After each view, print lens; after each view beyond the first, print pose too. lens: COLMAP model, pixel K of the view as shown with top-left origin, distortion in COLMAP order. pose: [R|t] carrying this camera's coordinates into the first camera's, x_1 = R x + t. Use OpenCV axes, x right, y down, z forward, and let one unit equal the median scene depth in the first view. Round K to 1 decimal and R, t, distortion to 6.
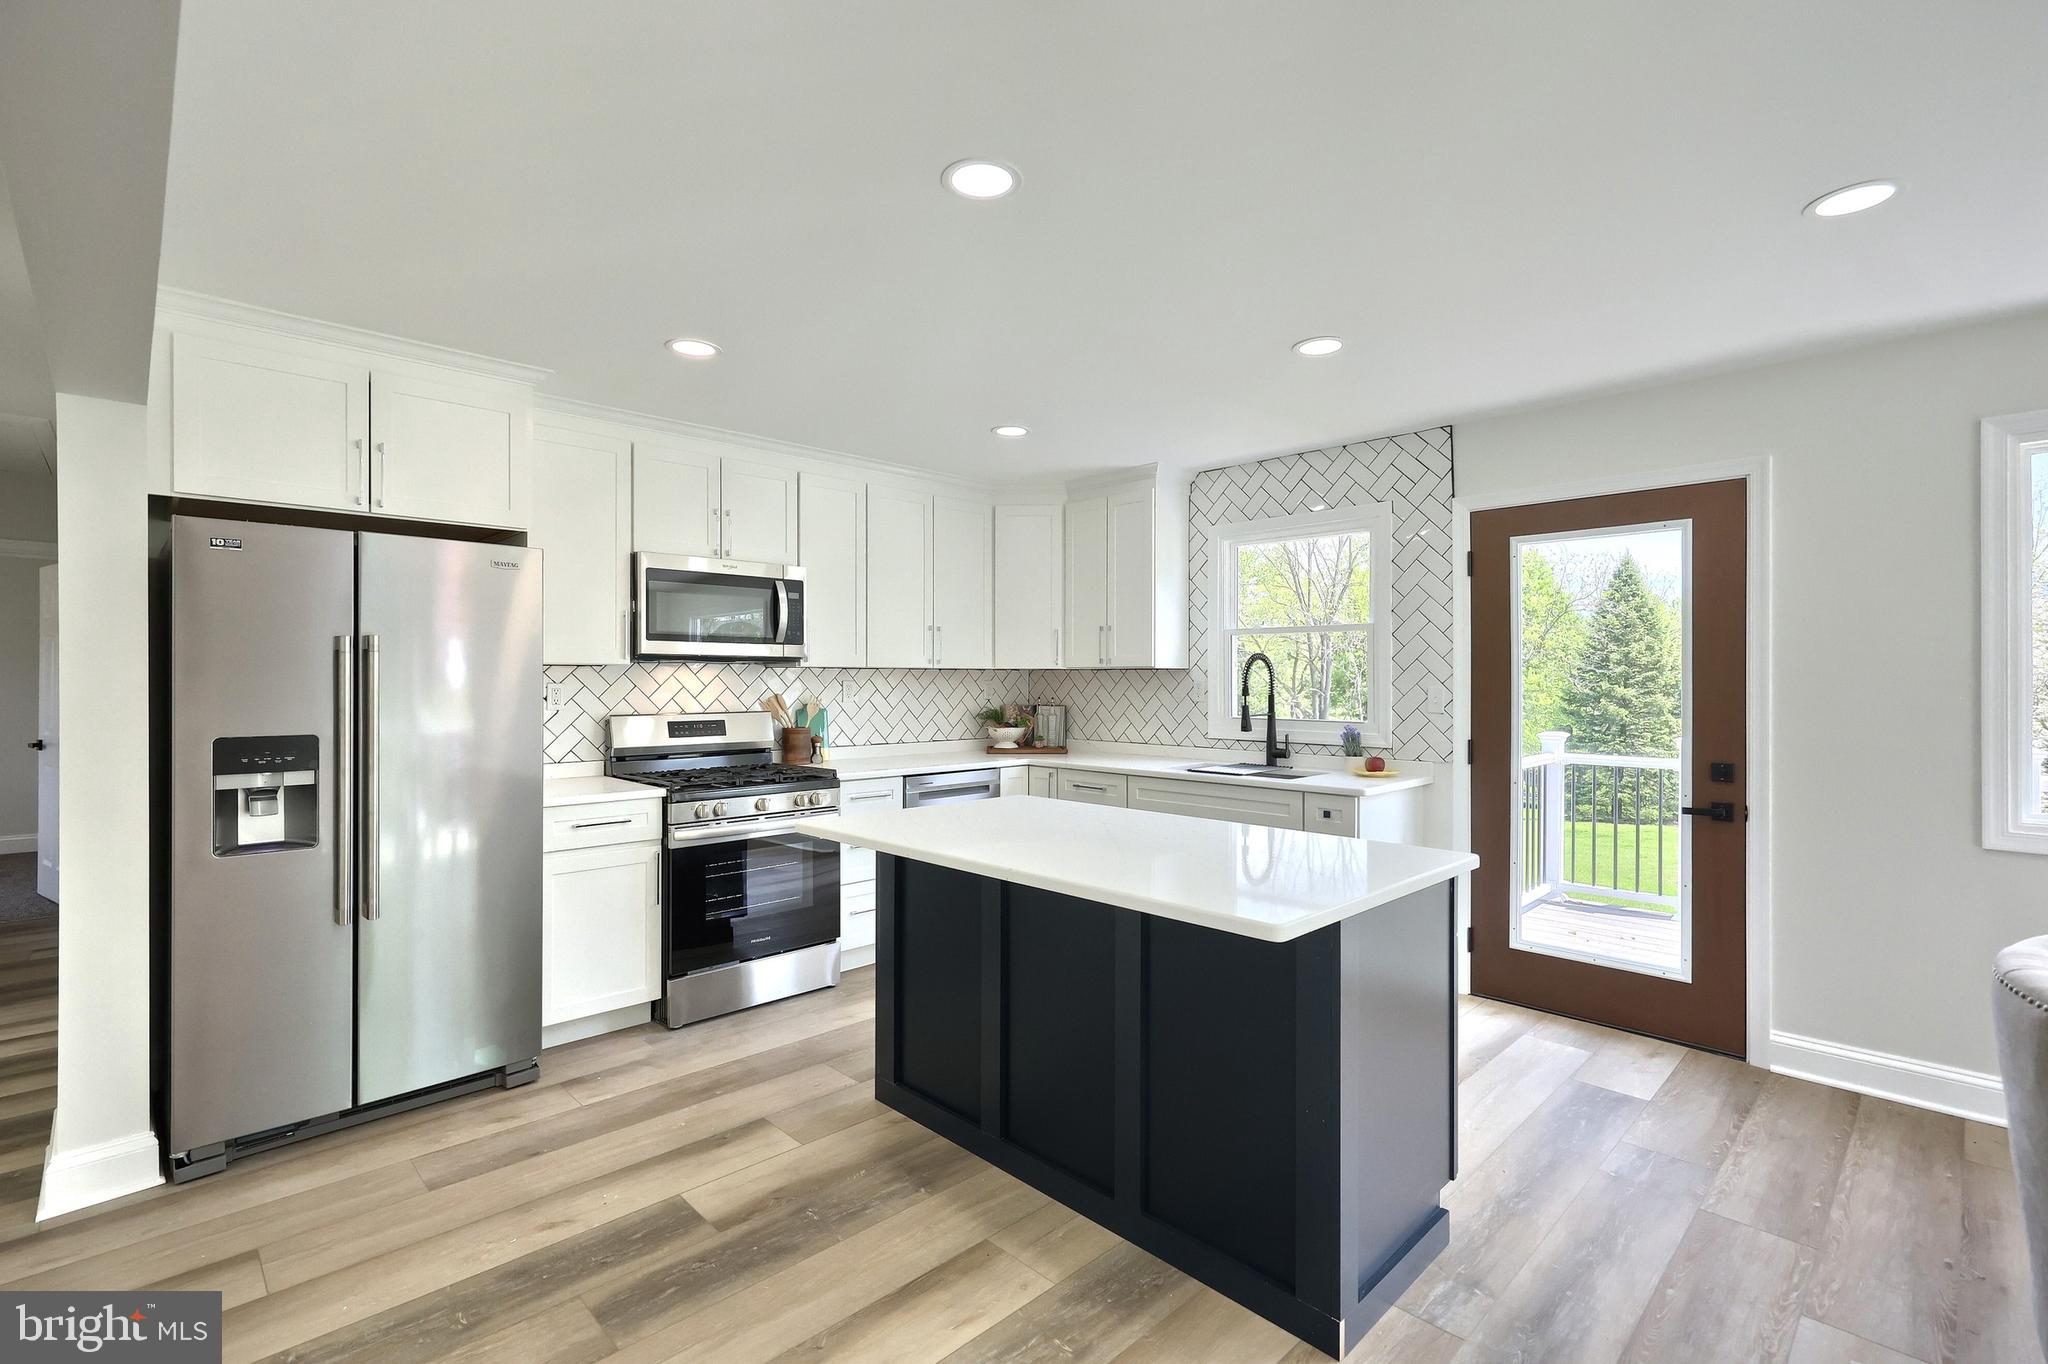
lens RADIAL K [[924.2, 0, 1010.5], [0, 924.2, 679.4], [0, 0, 1]] dist [-0.001393, 0.000220]
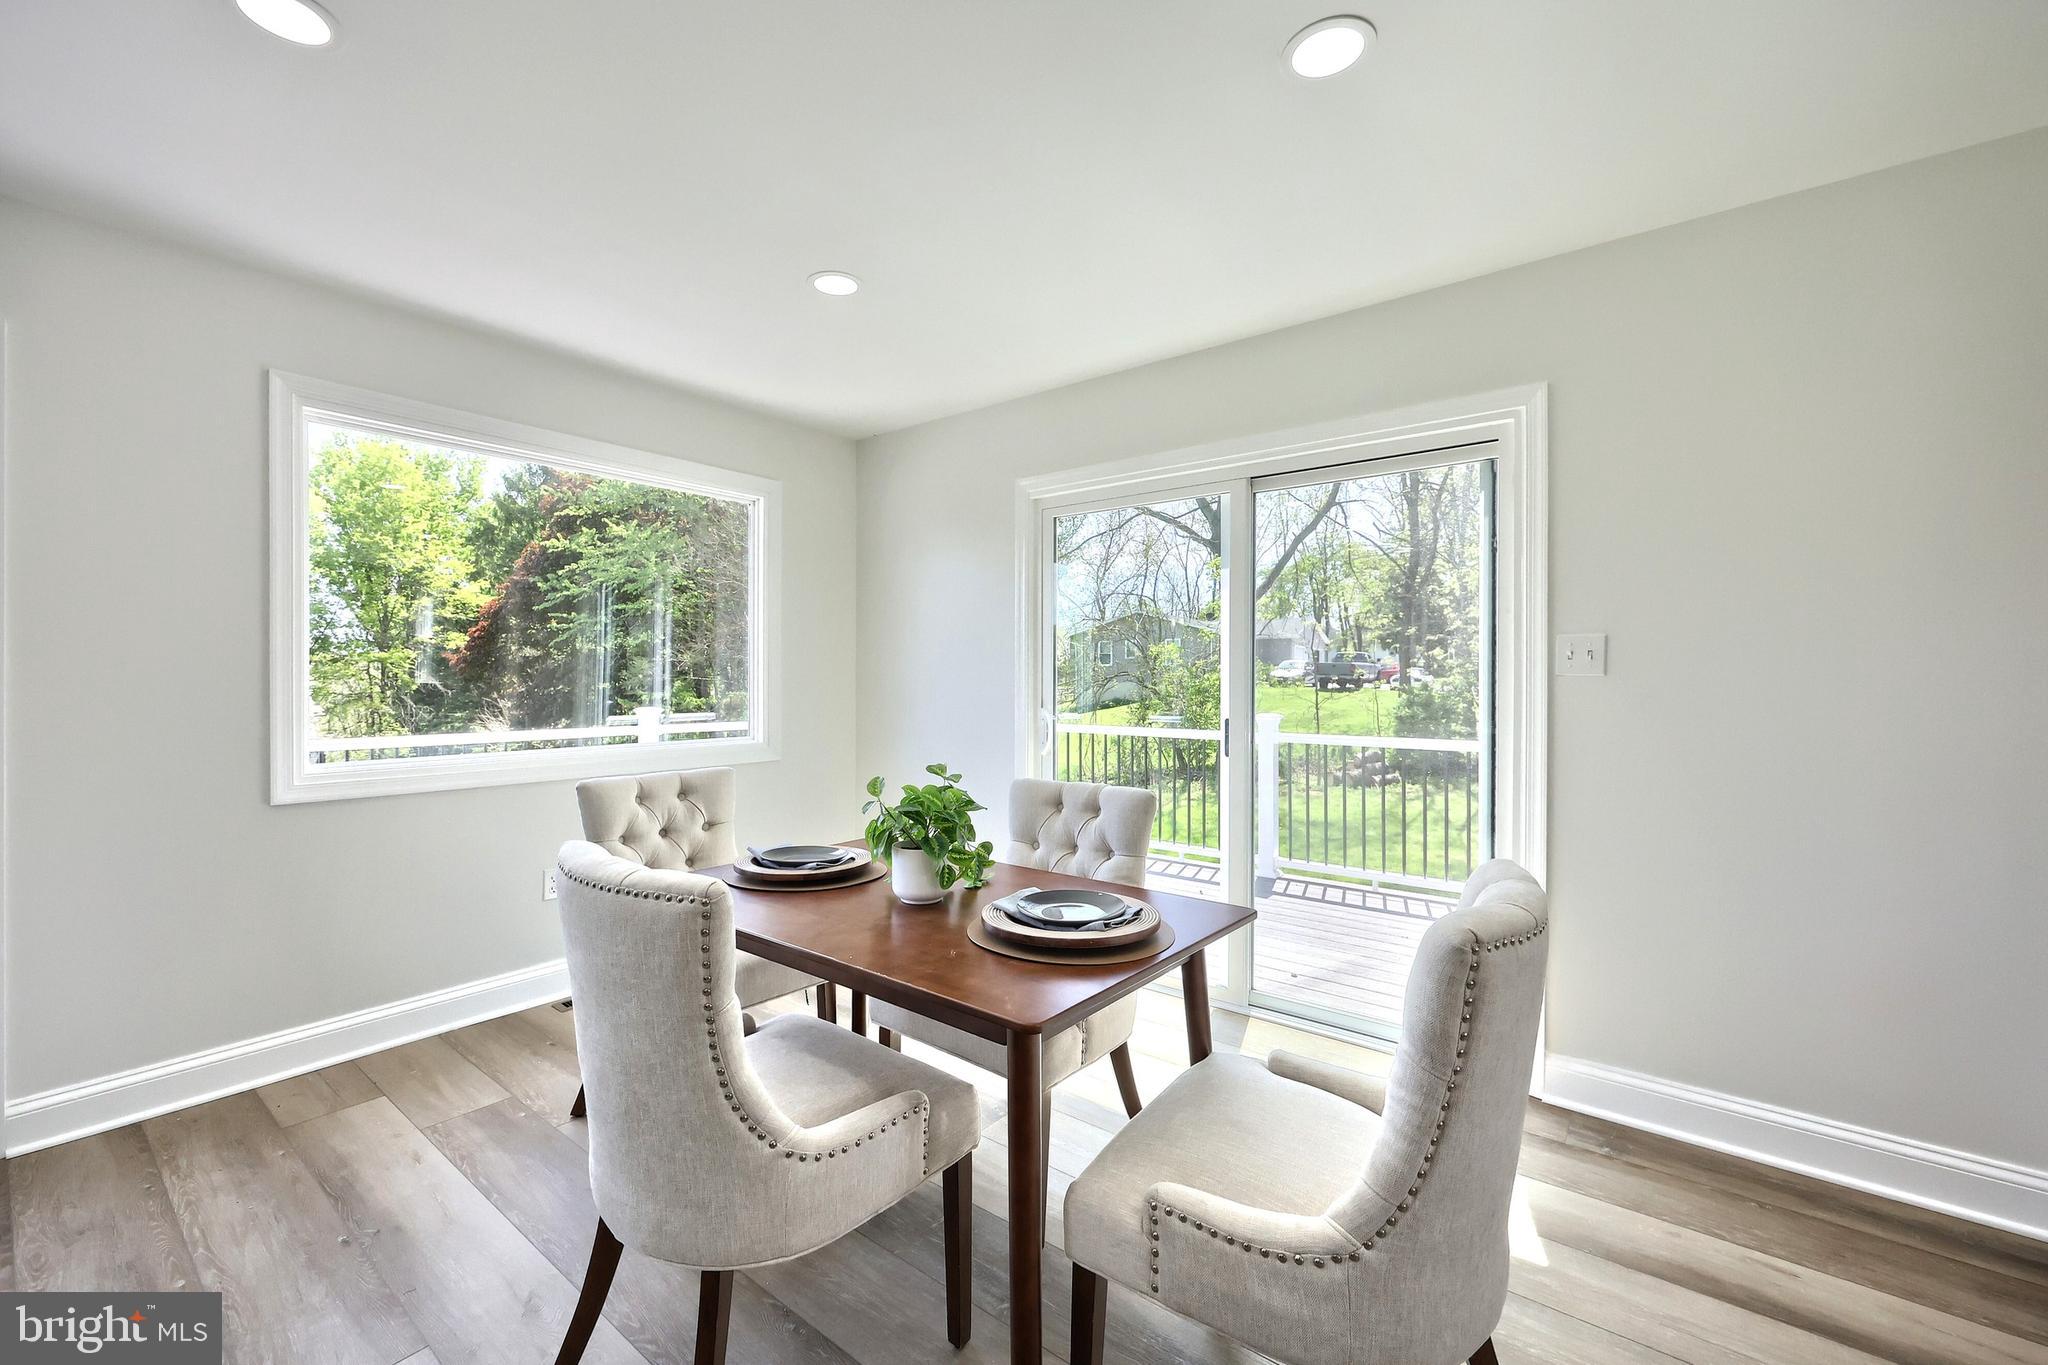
lens RADIAL K [[830.2, 0, 1012.2], [0, 830.2, 677.5], [0, 0, 1]] dist [0.000436, 0.001102]
pose [[-0.135013, 0.003842, 0.990836, 0.044110], [-0.003071, 0.999986, -0.004296, 0.032025], [-0.990839, -0.003623, -0.134999, 0.223800]]
